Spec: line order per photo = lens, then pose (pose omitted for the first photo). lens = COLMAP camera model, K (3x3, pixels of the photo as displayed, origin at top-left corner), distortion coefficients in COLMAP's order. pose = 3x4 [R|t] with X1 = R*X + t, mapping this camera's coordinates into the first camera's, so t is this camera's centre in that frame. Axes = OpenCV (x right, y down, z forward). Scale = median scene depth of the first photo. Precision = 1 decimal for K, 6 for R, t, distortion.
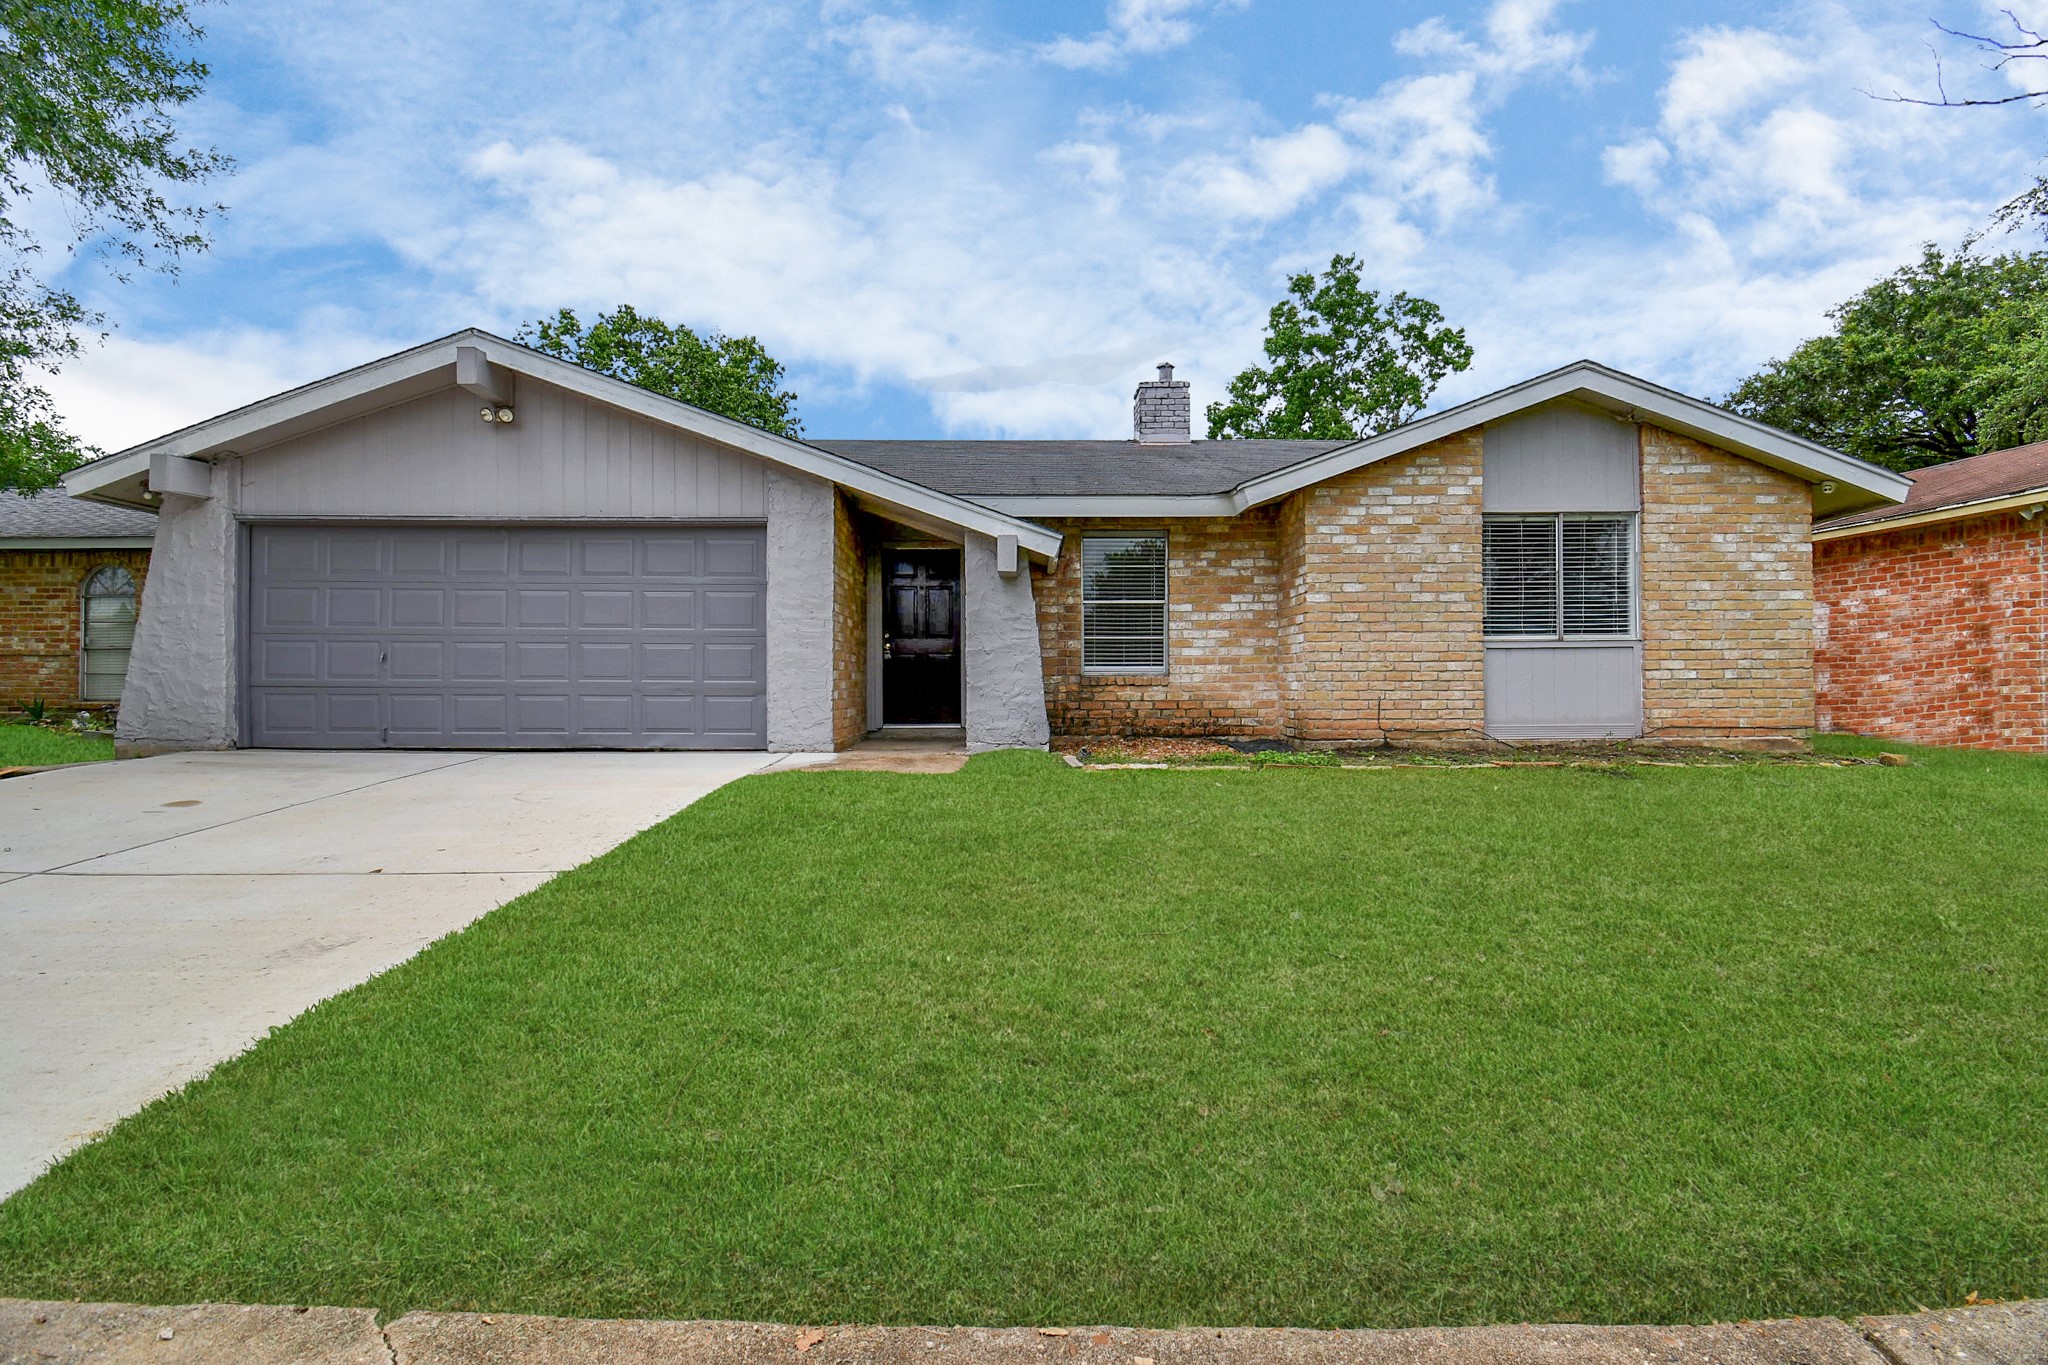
lens RADIAL K [[949.3, 0, 1050.7], [0, 949.3, 680.4], [0, 0, 1]] dist [0.030425, -0.034215]
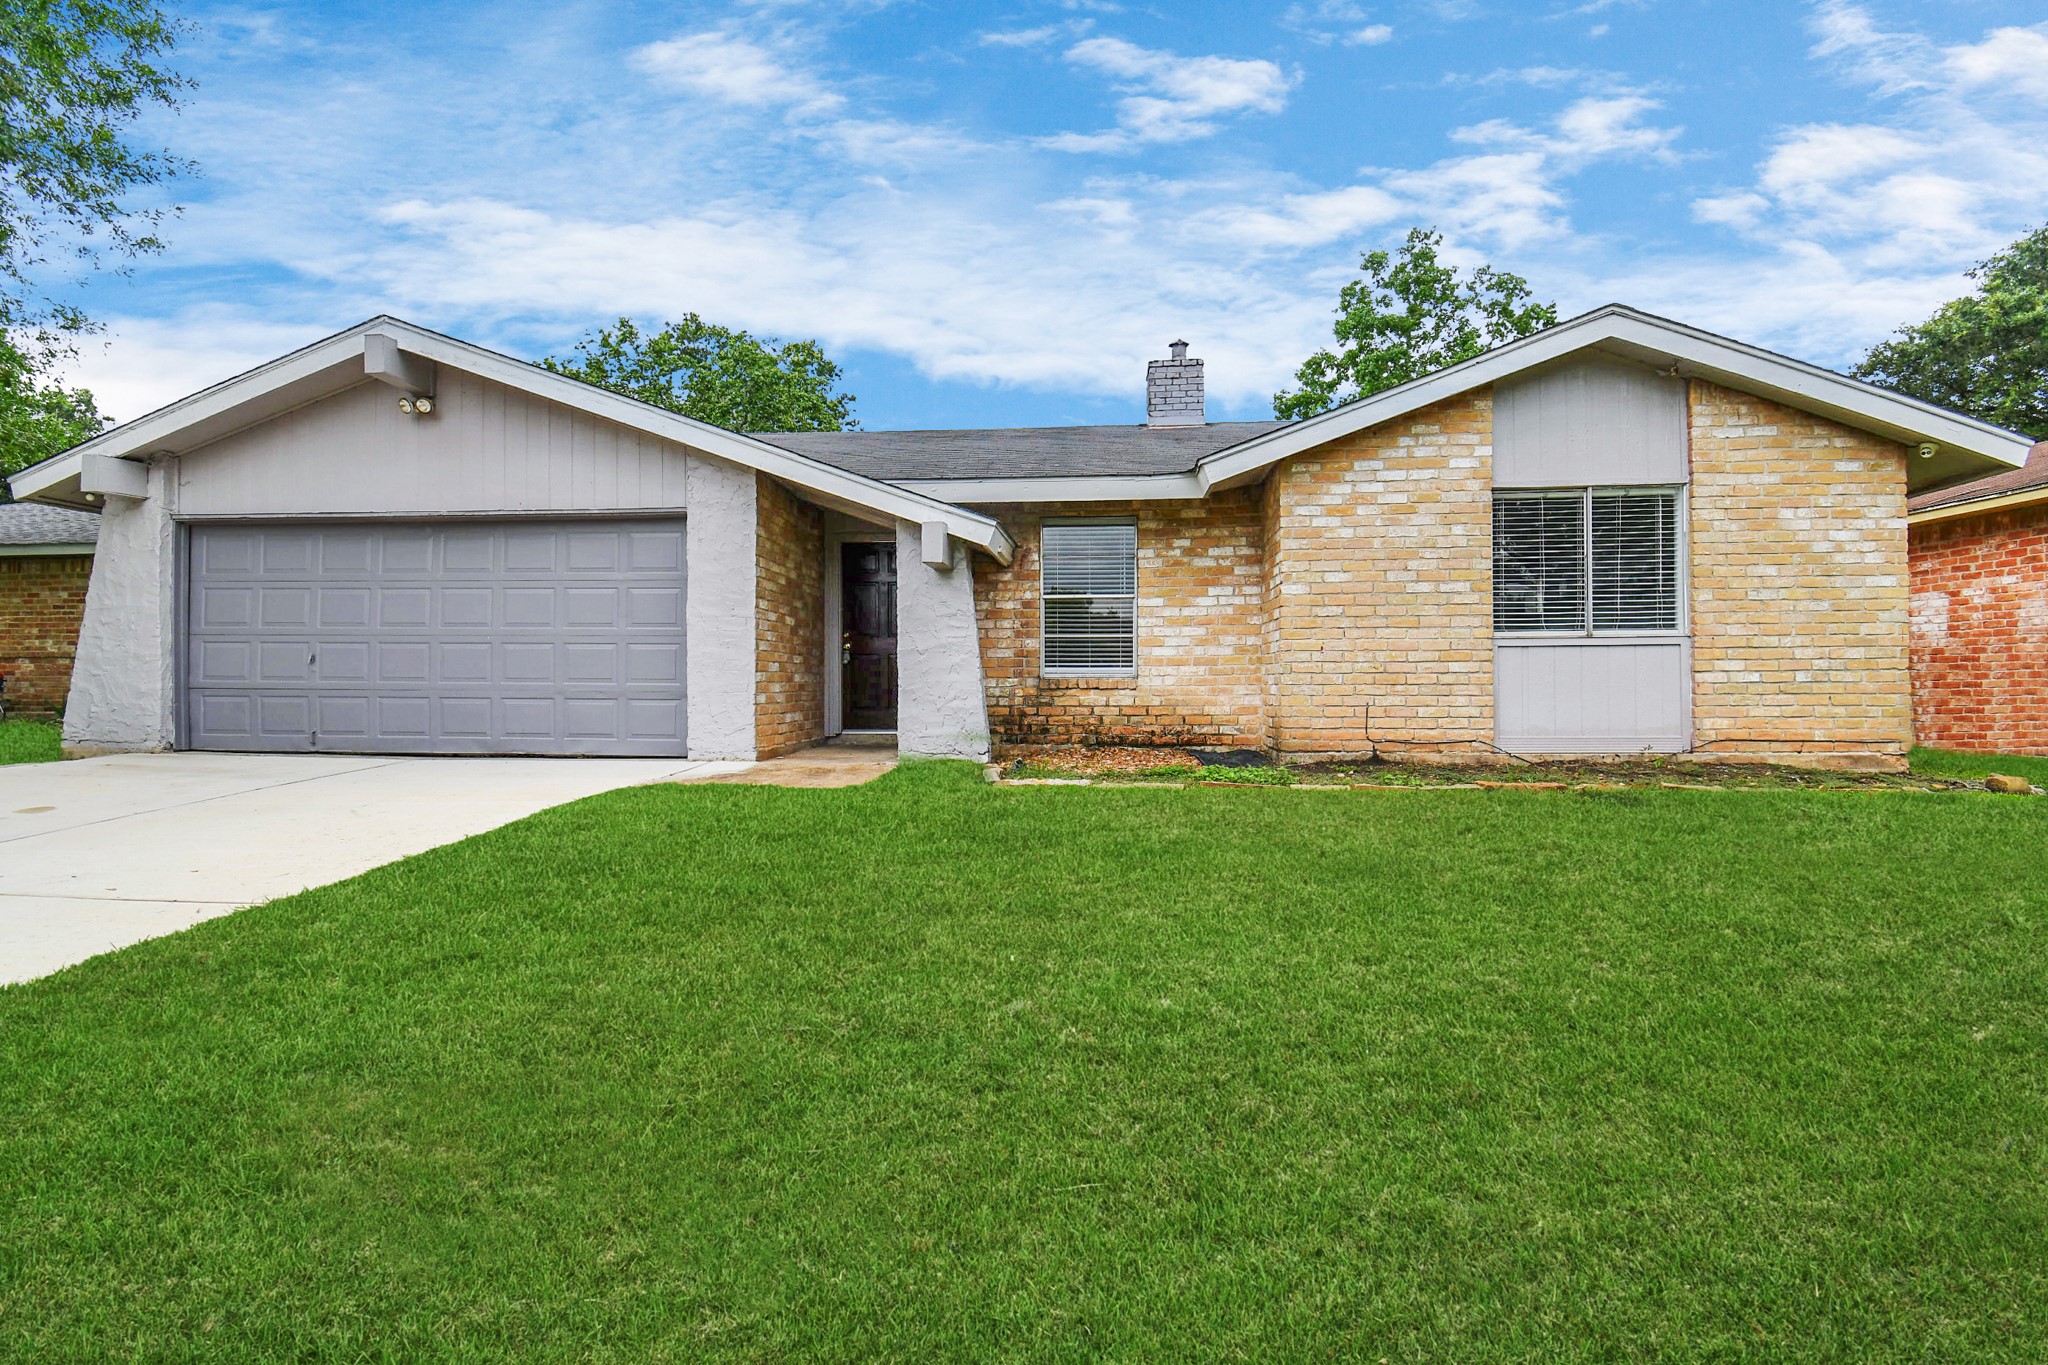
lens RADIAL K [[949.3, 0, 1050.7], [0, 949.3, 680.4], [0, 0, 1]] dist [0.030425, -0.034215]
pose [[0.994776, 0.001029, -0.102073, 0.144765], [-0.001239, 0.999997, -0.001995, -0.000918], [0.102071, 0.002111, 0.994775, 0.106651]]
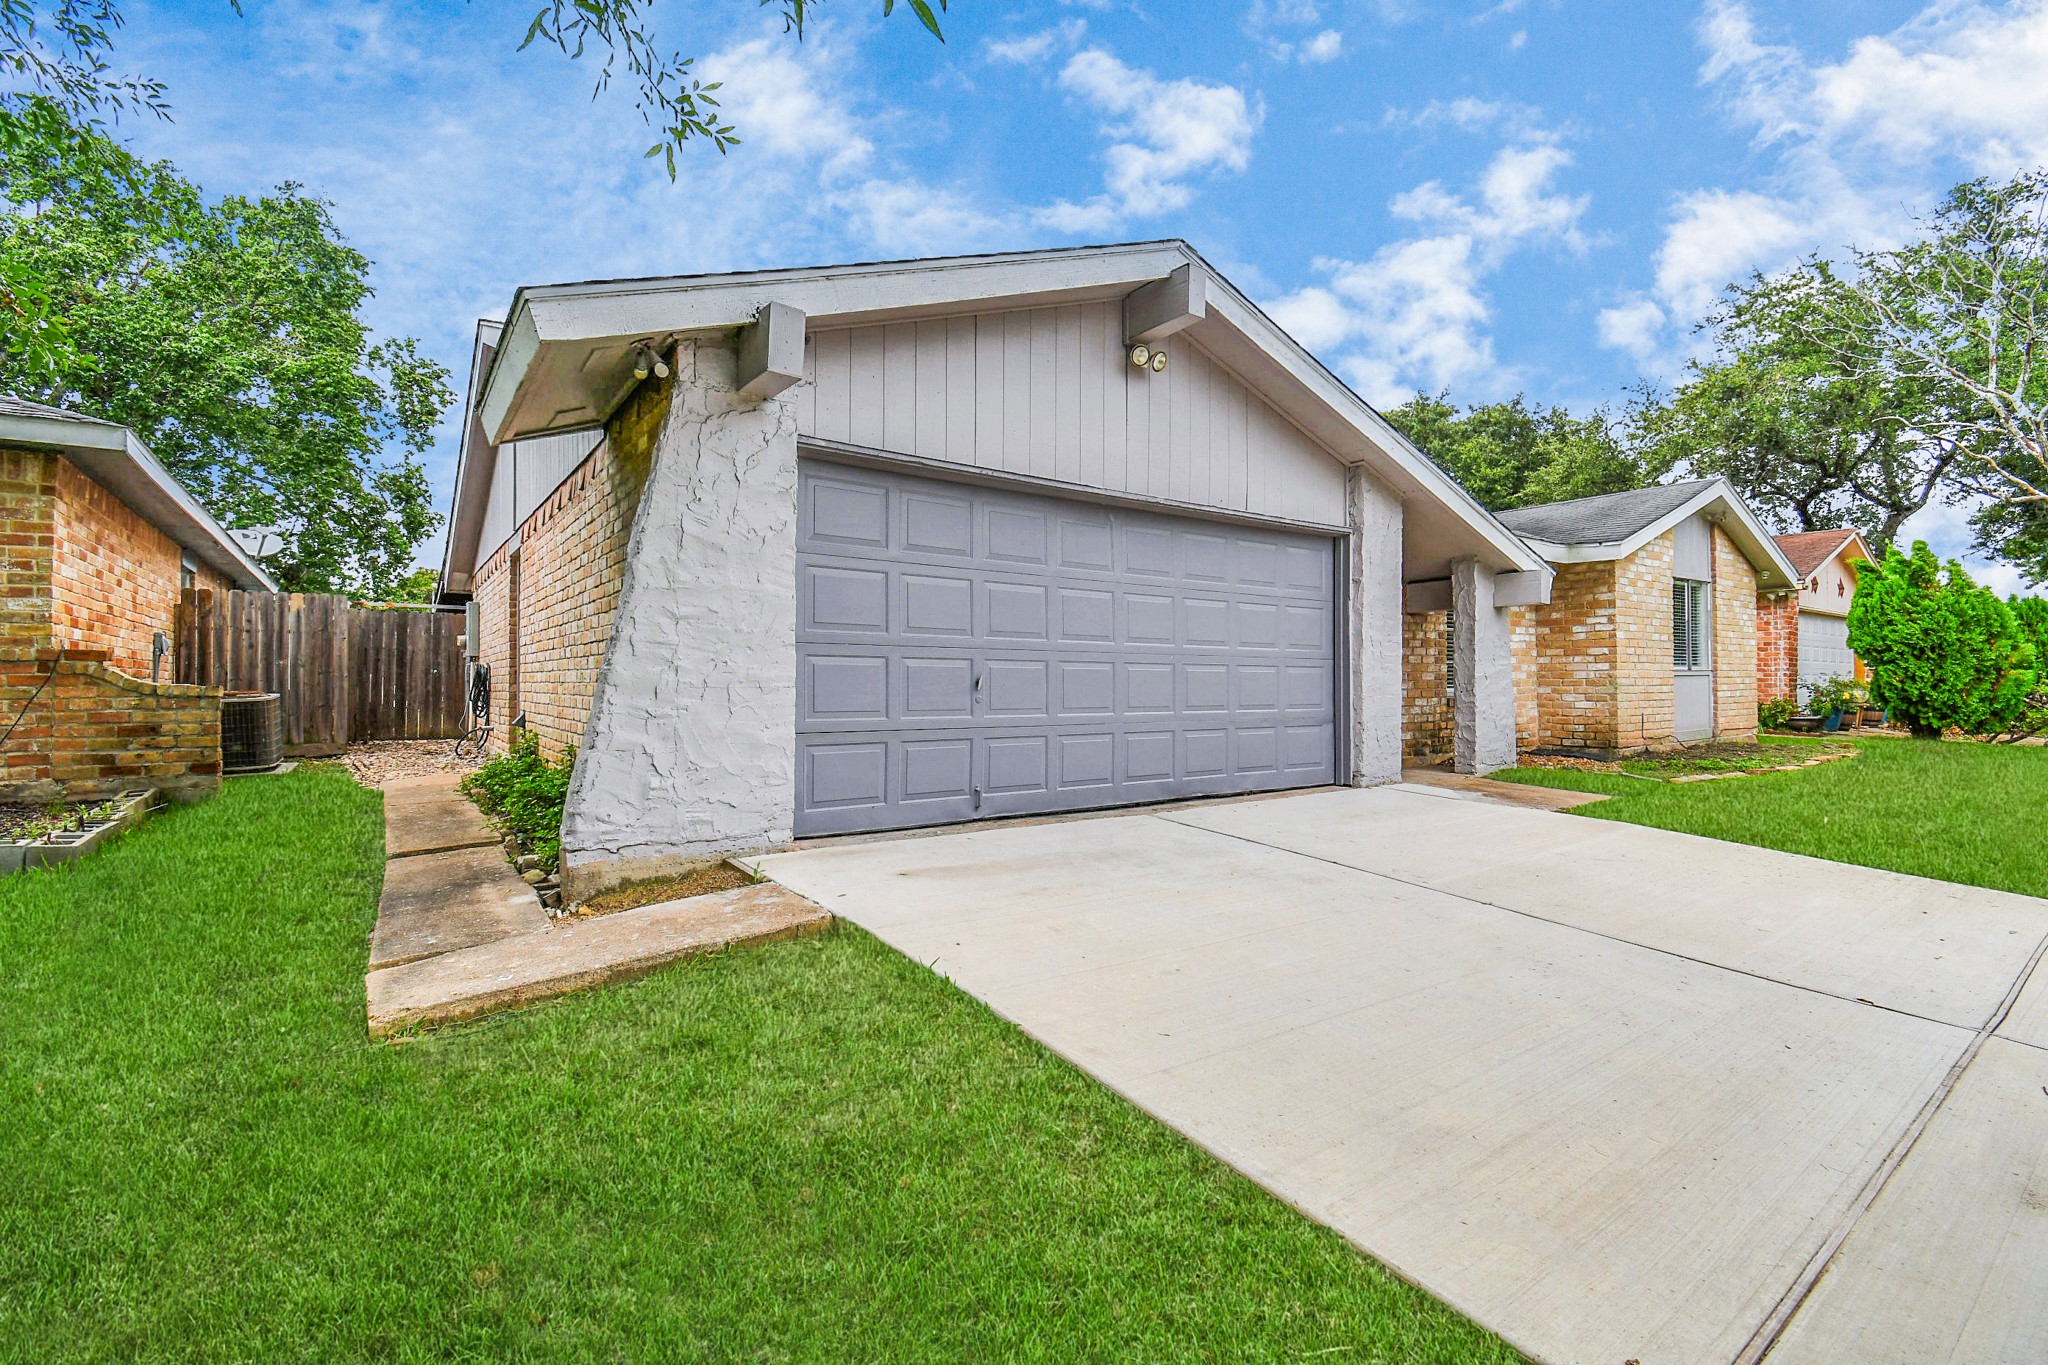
lens RADIAL K [[915.4, 0, 1102.6], [0, 915.4, 736.2], [0, 0, 1]] dist [0.001308, -0.019389]
pose [[0.803245, -0.035247, 0.594605, -0.977279], [0.000040, 0.998251, 0.059120, -0.024287], [-0.595648, -0.047464, 0.801842, 0.426679]]
